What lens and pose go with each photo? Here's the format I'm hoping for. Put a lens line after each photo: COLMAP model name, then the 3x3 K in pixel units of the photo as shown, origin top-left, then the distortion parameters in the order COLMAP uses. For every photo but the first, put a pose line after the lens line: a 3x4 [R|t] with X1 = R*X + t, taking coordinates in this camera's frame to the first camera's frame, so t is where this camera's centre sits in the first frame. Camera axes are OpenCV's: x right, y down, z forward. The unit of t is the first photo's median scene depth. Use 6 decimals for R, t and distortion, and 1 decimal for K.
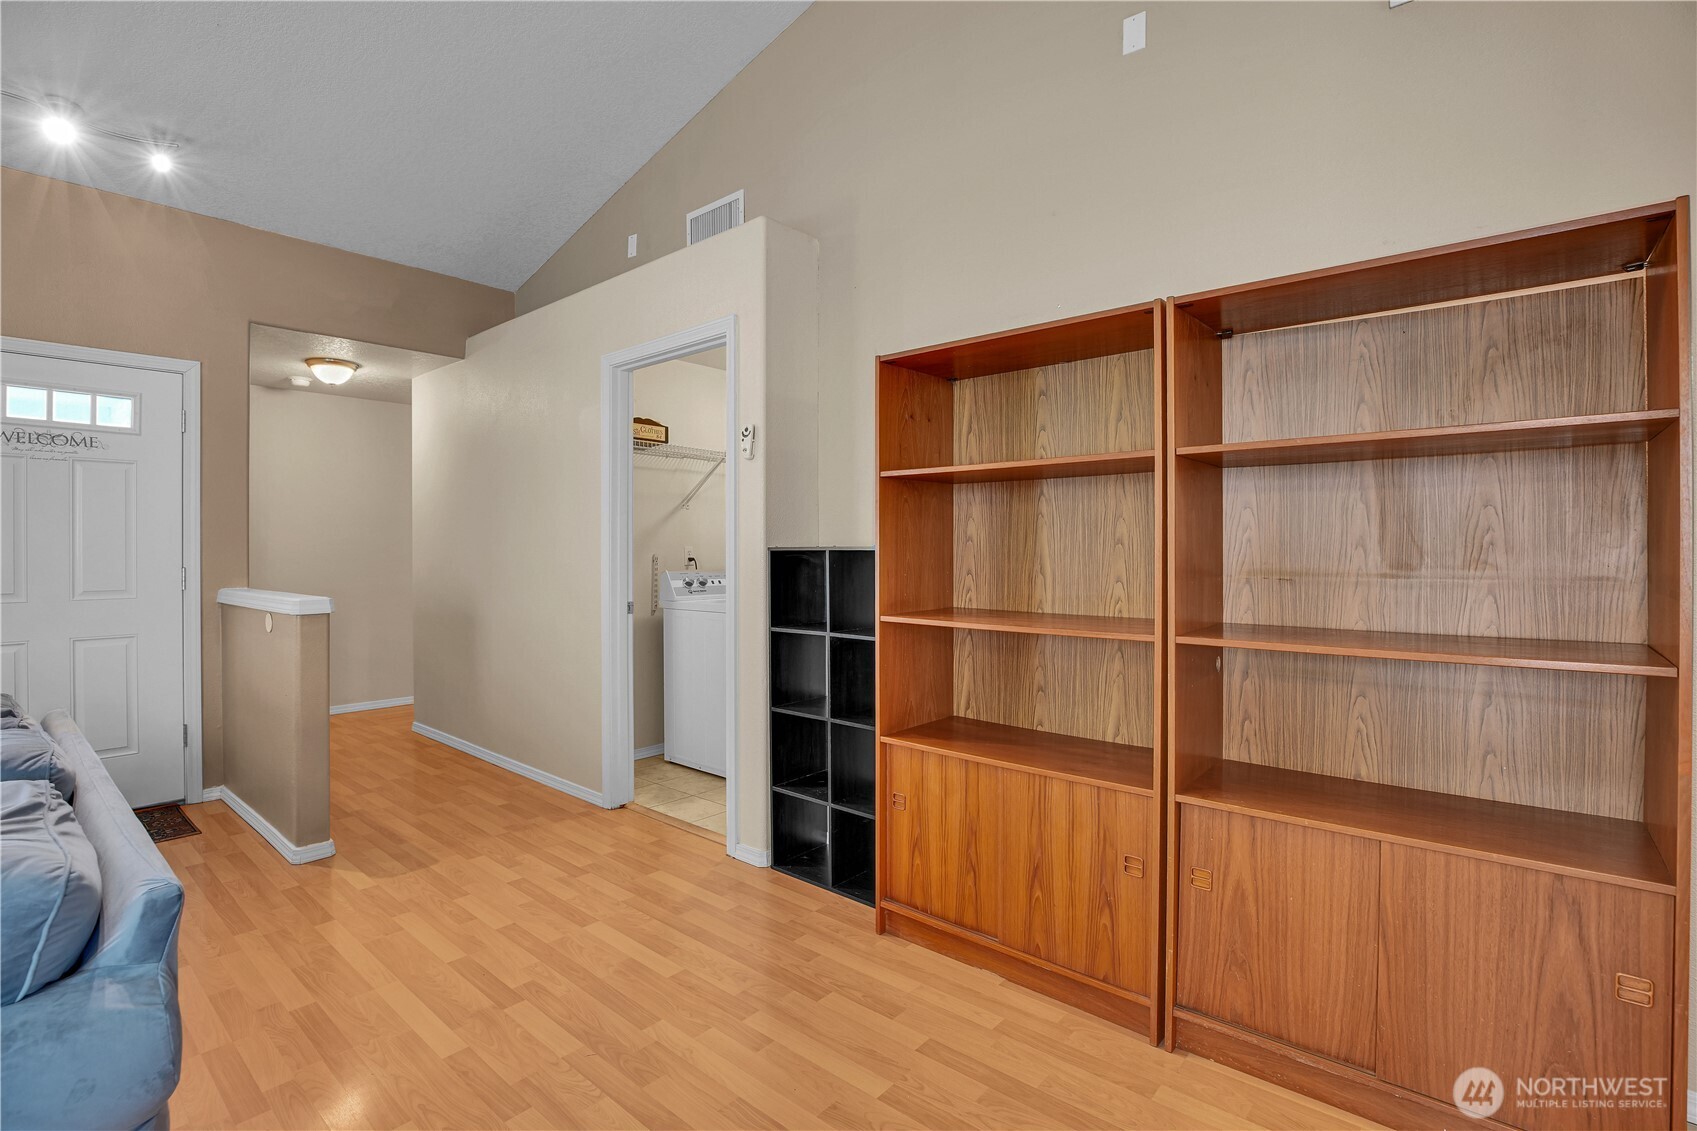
lens RADIAL K [[790.6, 0, 859.9], [0, 790.6, 545.5], [0, 0, 1]] dist [-0.043334, 0.010486]
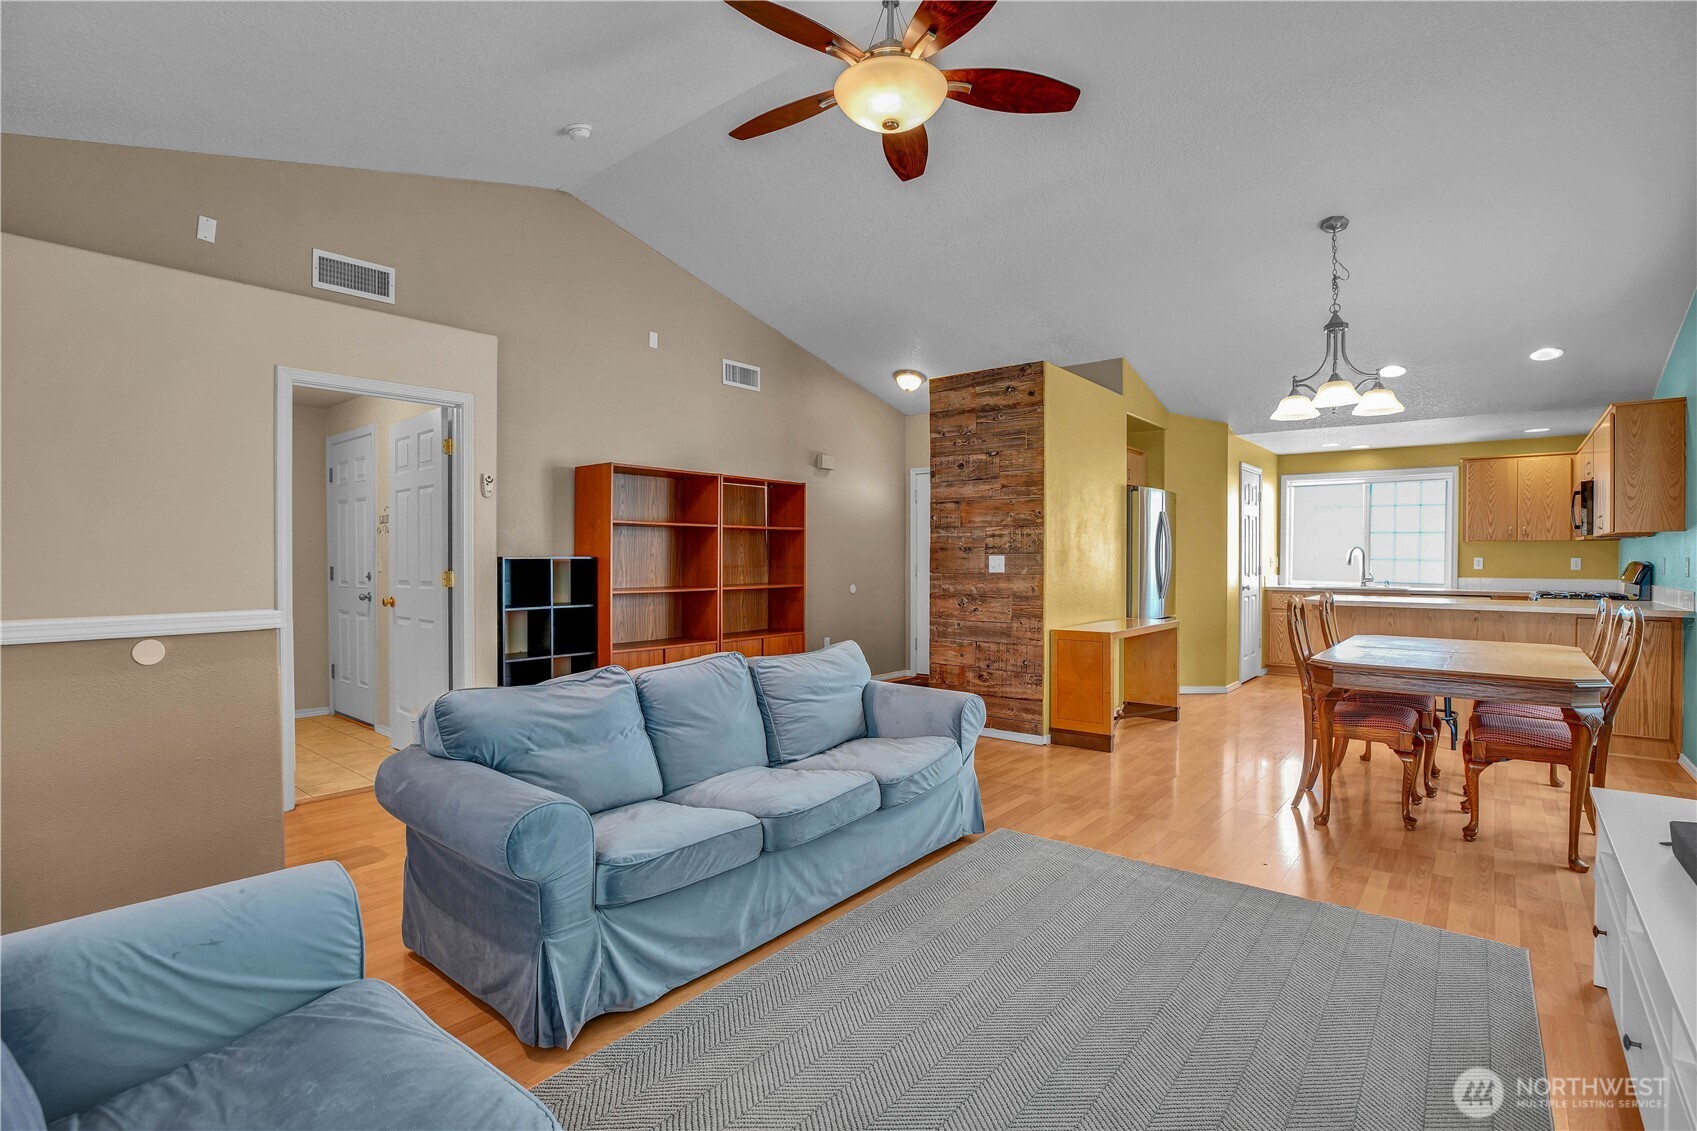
lens RADIAL K [[790.6, 0, 842.2], [0, 790.6, 568.4], [0, 0, 1]] dist [-0.043334, 0.010486]
pose [[-0.005816, -0.010101, 0.999932, -1.523414], [-0.005056, 0.999936, 0.010072, 0.005768], [-0.999970, -0.004997, -0.005867, 0.323193]]
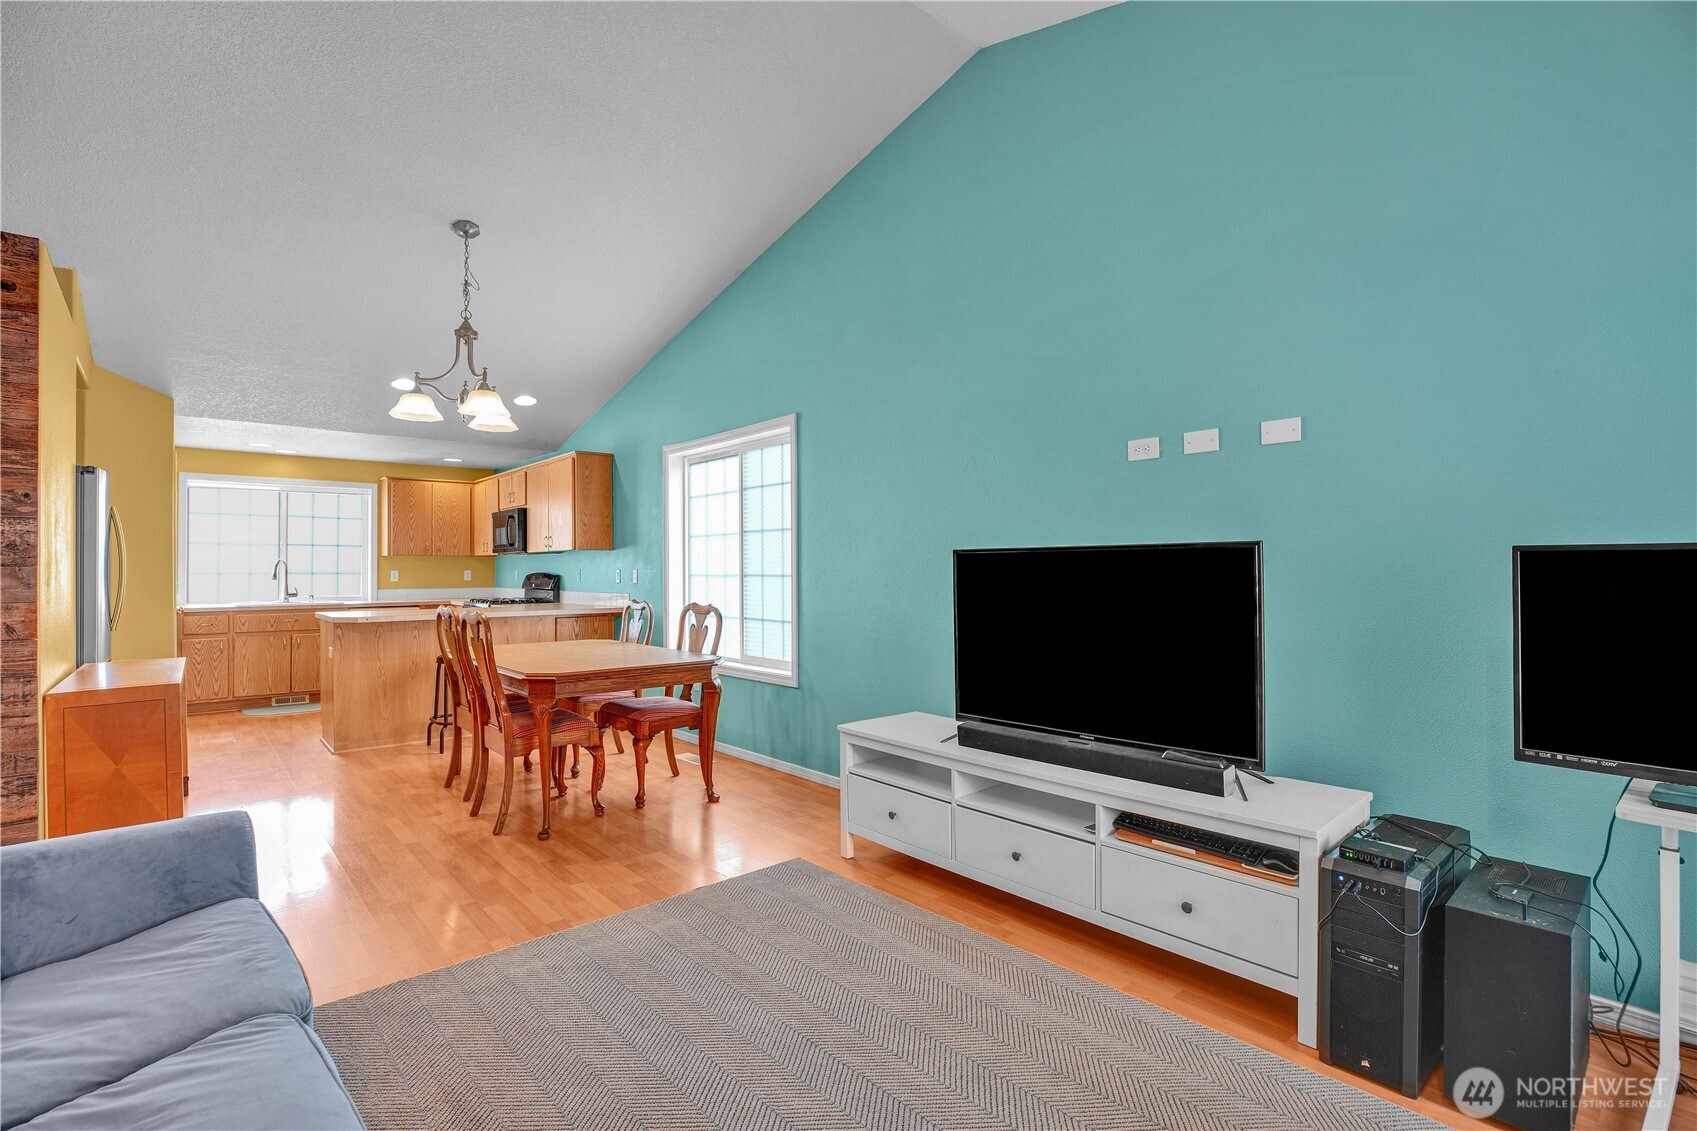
lens RADIAL K [[790.6, 0, 852.5], [0, 790.6, 562.6], [0, 0, 1]] dist [-0.043334, 0.010486]
pose [[-0.990020, 0.011306, 0.140473, -1.016242], [0.009628, 0.999874, -0.012619, 0.006284], [-0.140597, -0.011141, -0.990004, 0.666265]]
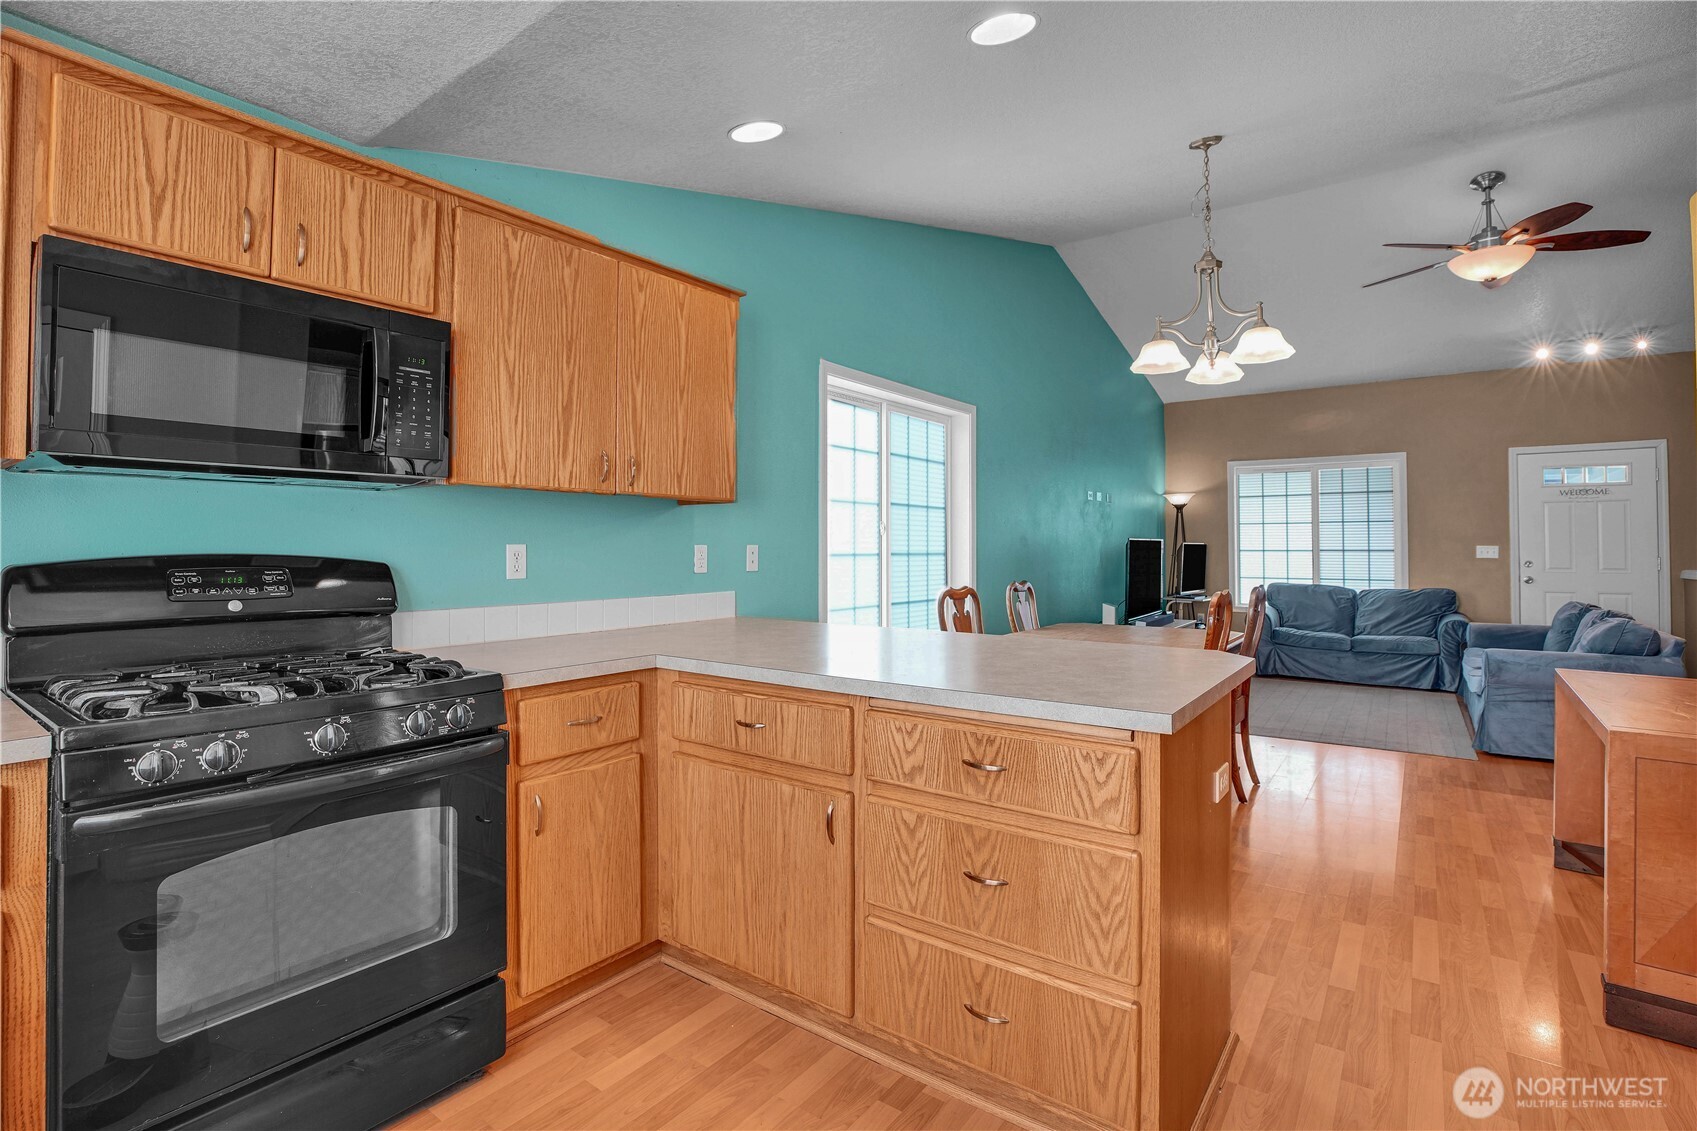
lens RADIAL K [[790.6, 0, 847.7], [0, 790.6, 530.3], [0, 0, 1]] dist [-0.043334, 0.010486]
pose [[0.063870, -0.015451, -0.997839, 0.852022], [0.001946, 0.999880, -0.015358, -0.010707], [0.997956, -0.000961, 0.063892, -1.103006]]
